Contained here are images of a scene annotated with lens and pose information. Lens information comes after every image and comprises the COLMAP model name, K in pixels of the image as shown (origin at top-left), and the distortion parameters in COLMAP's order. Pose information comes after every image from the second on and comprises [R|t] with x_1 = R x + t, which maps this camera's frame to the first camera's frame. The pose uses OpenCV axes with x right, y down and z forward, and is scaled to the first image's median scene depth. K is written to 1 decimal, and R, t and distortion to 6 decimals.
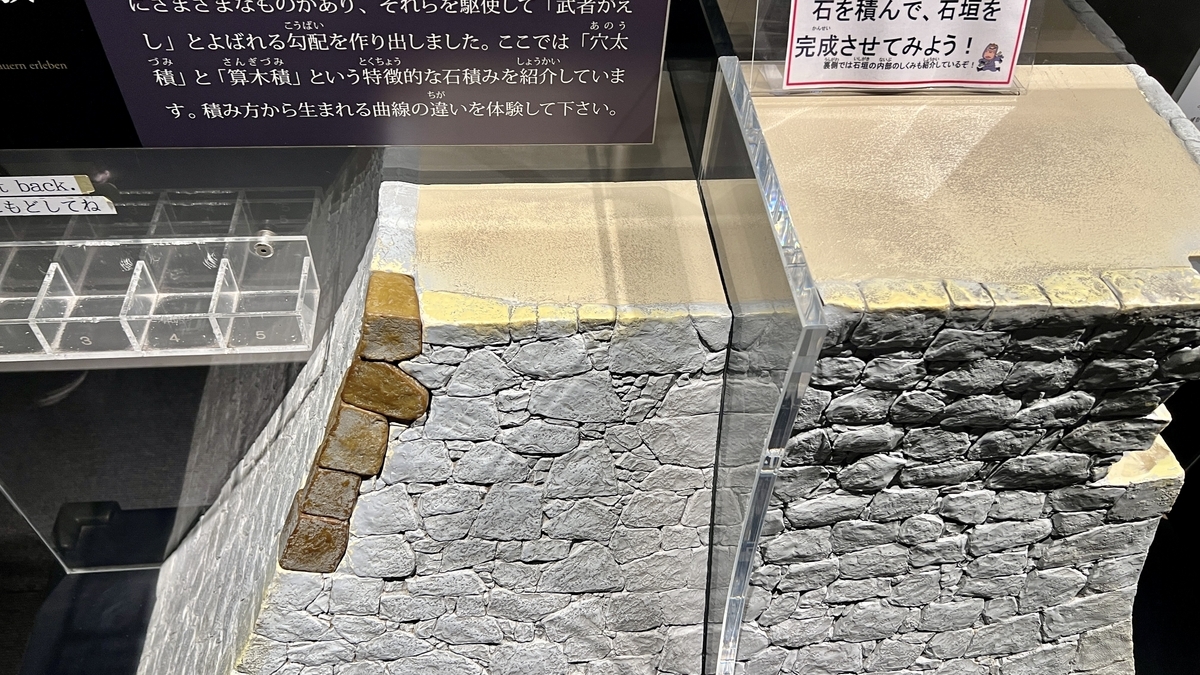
lens RADIAL K [[910.5, 0, 606.6], [0, 910.5, 335.2], [0, 0, 1]] dist [0.078067, -0.081868]
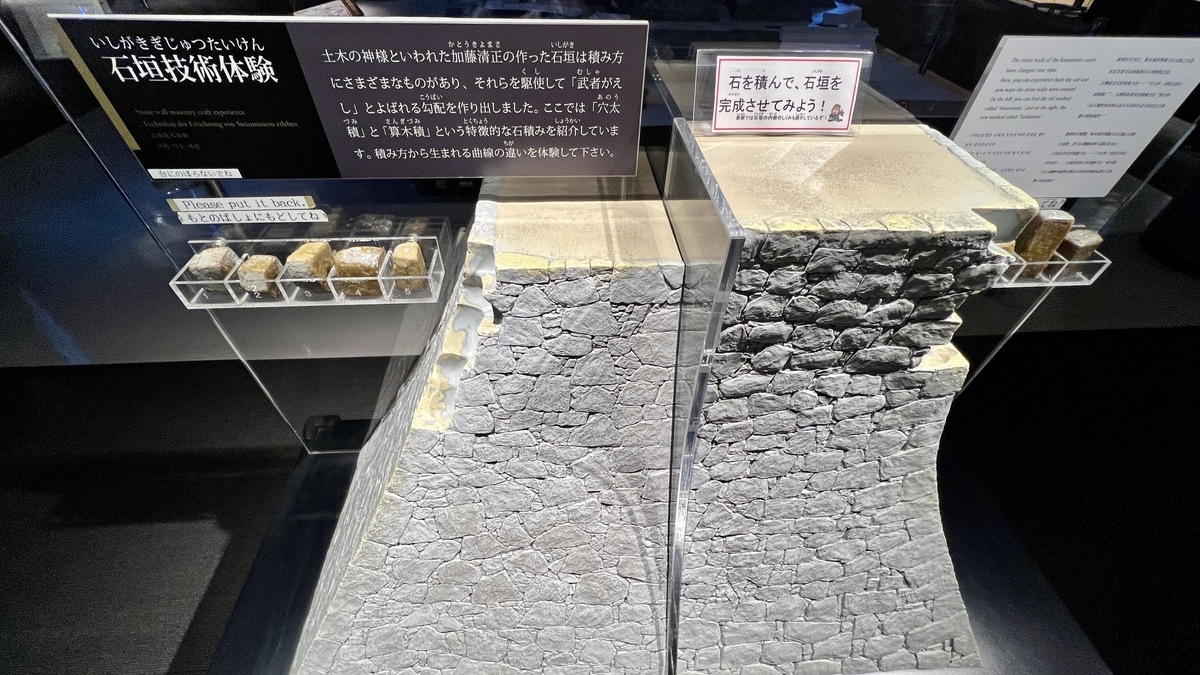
lens RADIAL K [[477.0, 0, 601.5], [0, 477.0, 334.4], [0, 0, 1]] dist [0.012297, -0.000201]
pose [[0.999204, -0.004718, -0.039603, 0.021894], [0.001458, 0.996635, -0.081955, 0.167641], [0.039857, 0.081832, 0.995849, 0.145704]]
